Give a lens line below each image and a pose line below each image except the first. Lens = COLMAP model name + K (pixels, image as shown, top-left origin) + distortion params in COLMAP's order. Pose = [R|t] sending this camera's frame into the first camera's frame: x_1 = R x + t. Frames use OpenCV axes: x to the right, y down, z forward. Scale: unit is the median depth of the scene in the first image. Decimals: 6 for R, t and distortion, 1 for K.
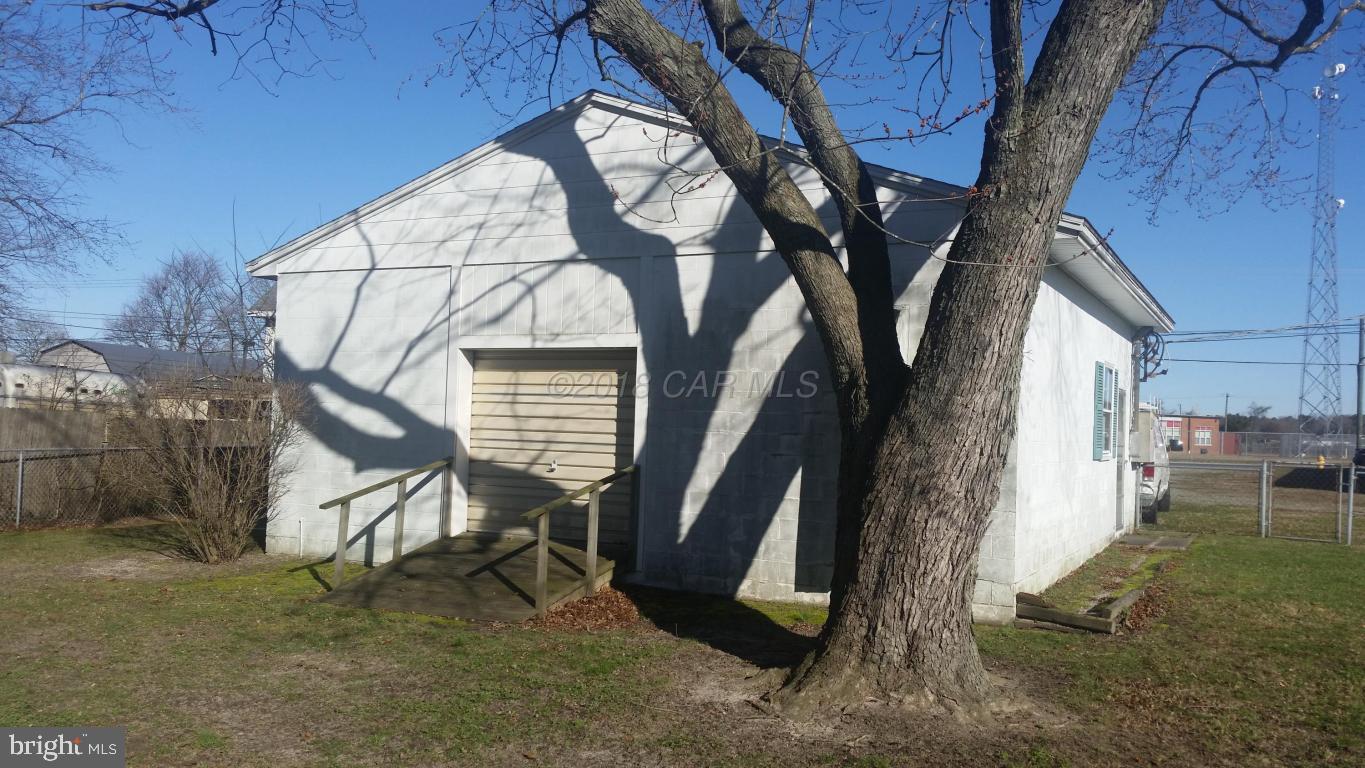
lens RADIAL K [[1308.9, 0, 682.5], [0, 1308.9, 384.0], [0, 0, 1]] dist [0.170333, -0.015917]
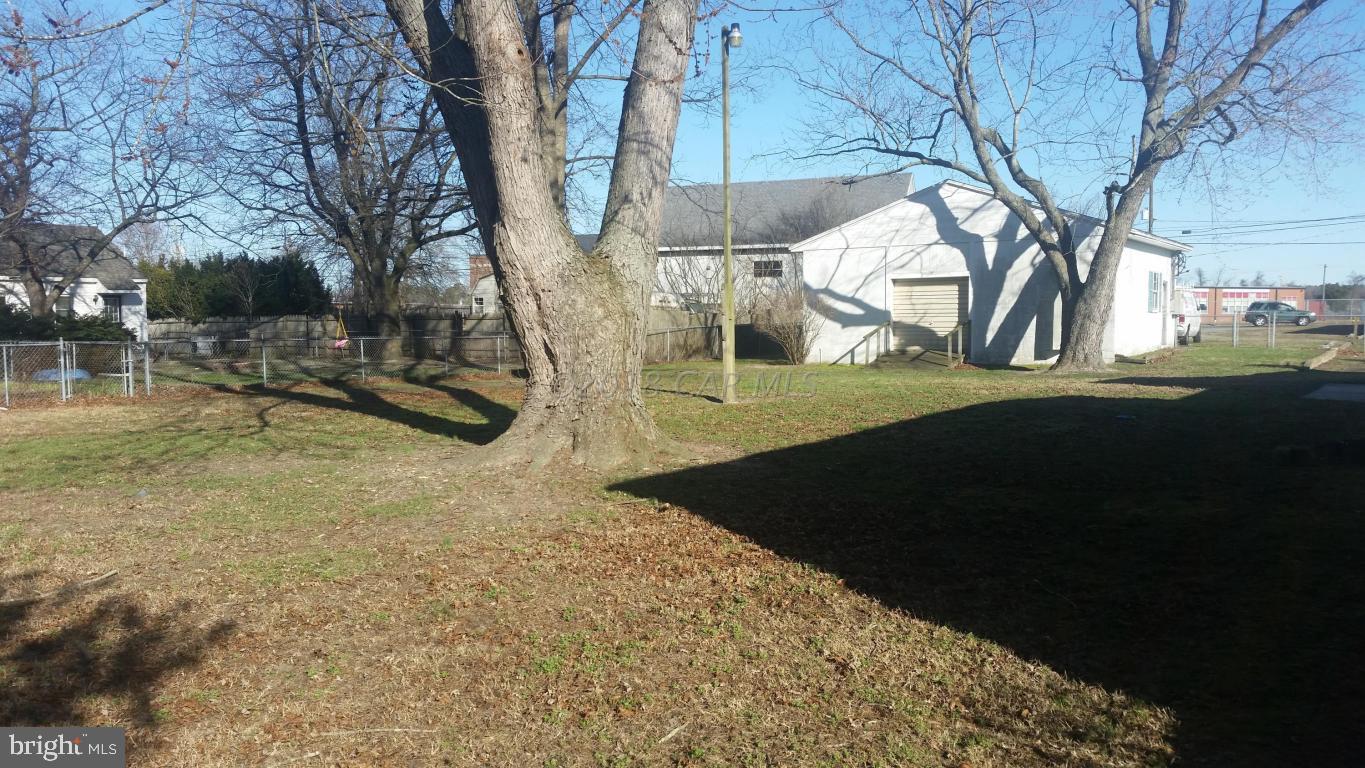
lens RADIAL K [[1308.9, 0, 682.5], [0, 1308.9, 384.0], [0, 0, 1]] dist [0.170333, -0.015917]
pose [[0.996953, -0.032718, -0.070812, -0.412602], [0.038306, 0.996135, 0.079043, -0.041681], [0.067952, -0.081515, 0.994353, -1.666984]]
